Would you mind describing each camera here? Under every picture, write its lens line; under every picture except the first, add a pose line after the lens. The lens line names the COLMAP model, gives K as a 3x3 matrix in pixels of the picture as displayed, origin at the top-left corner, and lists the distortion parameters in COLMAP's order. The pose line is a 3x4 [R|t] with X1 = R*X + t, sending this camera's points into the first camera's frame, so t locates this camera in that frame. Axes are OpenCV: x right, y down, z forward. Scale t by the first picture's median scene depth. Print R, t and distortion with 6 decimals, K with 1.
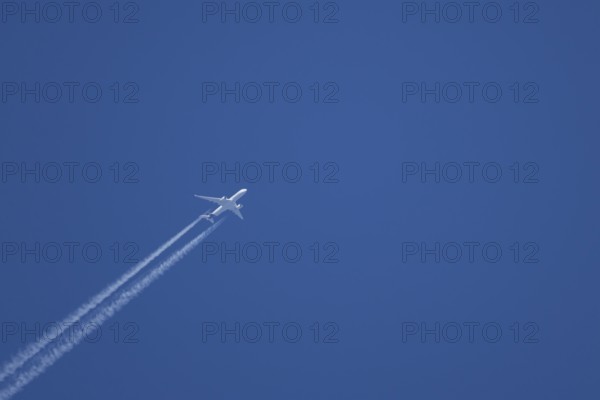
lens RADIAL K [[555.6, 0, 300.0], [0, 555.6, 200.0], [0, 0, 1]] dist [0.001061, 0.006859]
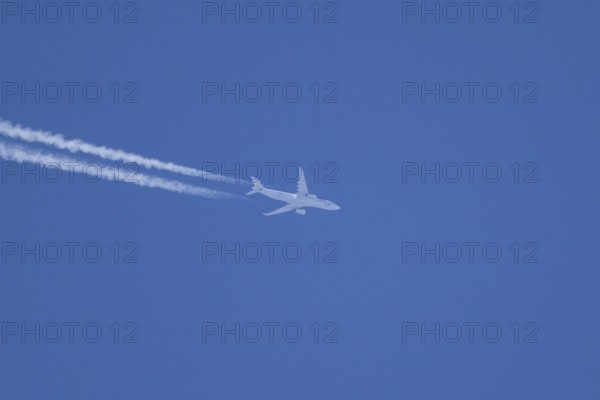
lens RADIAL K [[555.6, 0, 300.0], [0, 555.6, 200.0], [0, 0, 1]] dist [0.001061, 0.006859]
pose [[1.000000, 0.000044, -0.000004, -0.000019], [-0.000044, 1.000000, -0.000005, -0.112968], [0.000004, 0.000005, 1.000000, -0.000066]]
